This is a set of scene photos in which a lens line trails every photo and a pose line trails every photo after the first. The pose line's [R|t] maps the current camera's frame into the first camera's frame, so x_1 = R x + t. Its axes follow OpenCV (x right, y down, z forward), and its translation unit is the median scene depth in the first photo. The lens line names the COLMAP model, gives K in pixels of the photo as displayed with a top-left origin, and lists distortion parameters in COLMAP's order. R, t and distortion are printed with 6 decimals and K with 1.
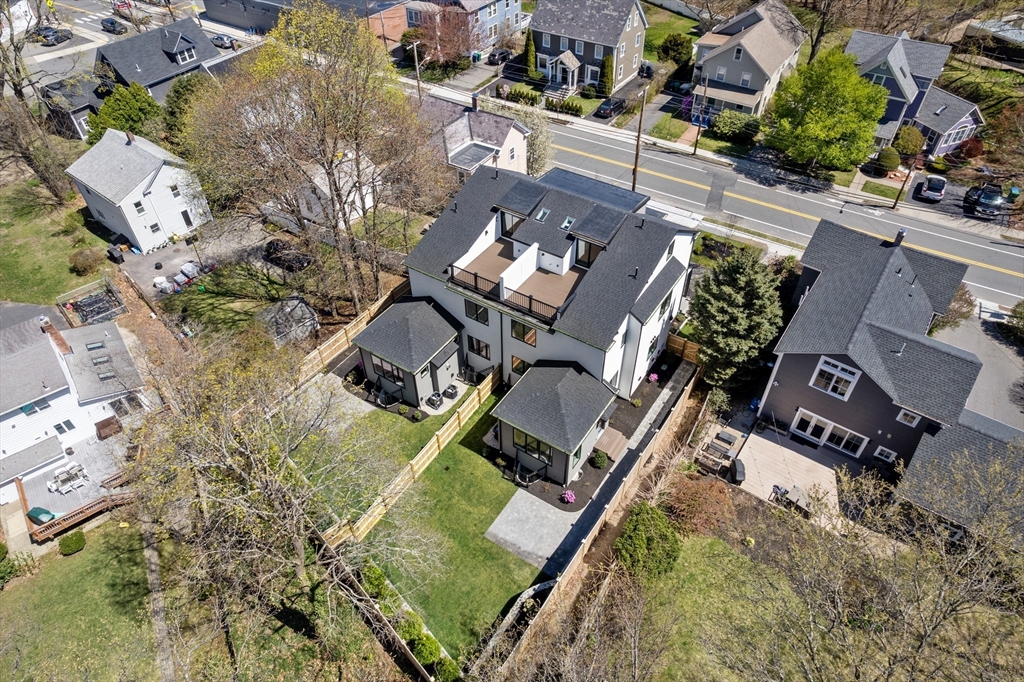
lens RADIAL K [[650.1, 0, 512.0], [0, 650.1, 341.0], [0, 0, 1]] dist [-0.037716, 0.000449]
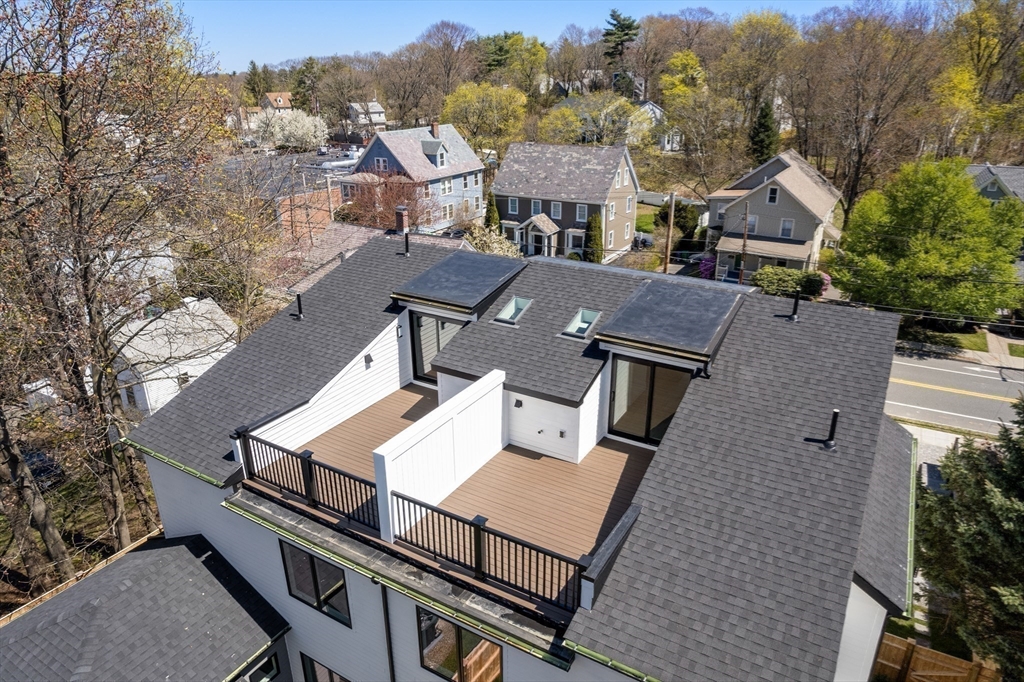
lens RADIAL K [[650.1, 0, 512.0], [0, 650.1, 341.0], [0, 0, 1]] dist [-0.037716, 0.000449]
pose [[0.998910, -0.010068, 0.045573, 0.027000], [0.026614, 0.925016, -0.378995, -0.030593], [-0.038340, 0.379795, 0.924276, 0.632495]]
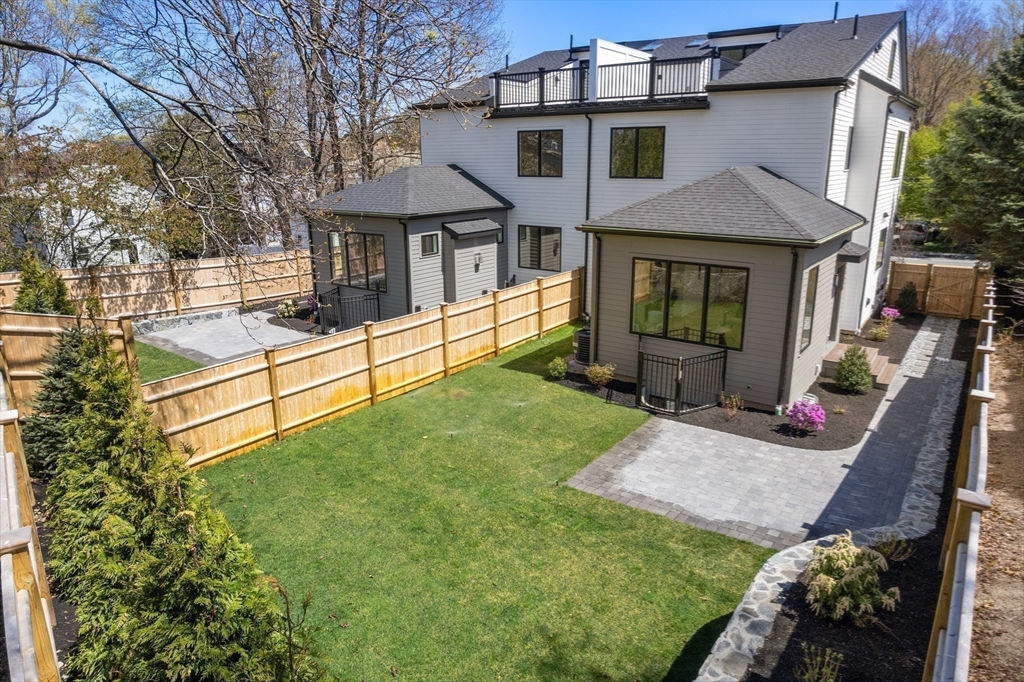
lens RADIAL K [[650.1, 0, 512.0], [0, 650.1, 341.0], [0, 0, 1]] dist [-0.037716, 0.000449]
pose [[0.998442, 0.020360, -0.051956, -0.044506], [-0.042268, 0.883815, -0.465923, 0.319920], [0.036433, 0.467393, 0.883298, 0.579309]]
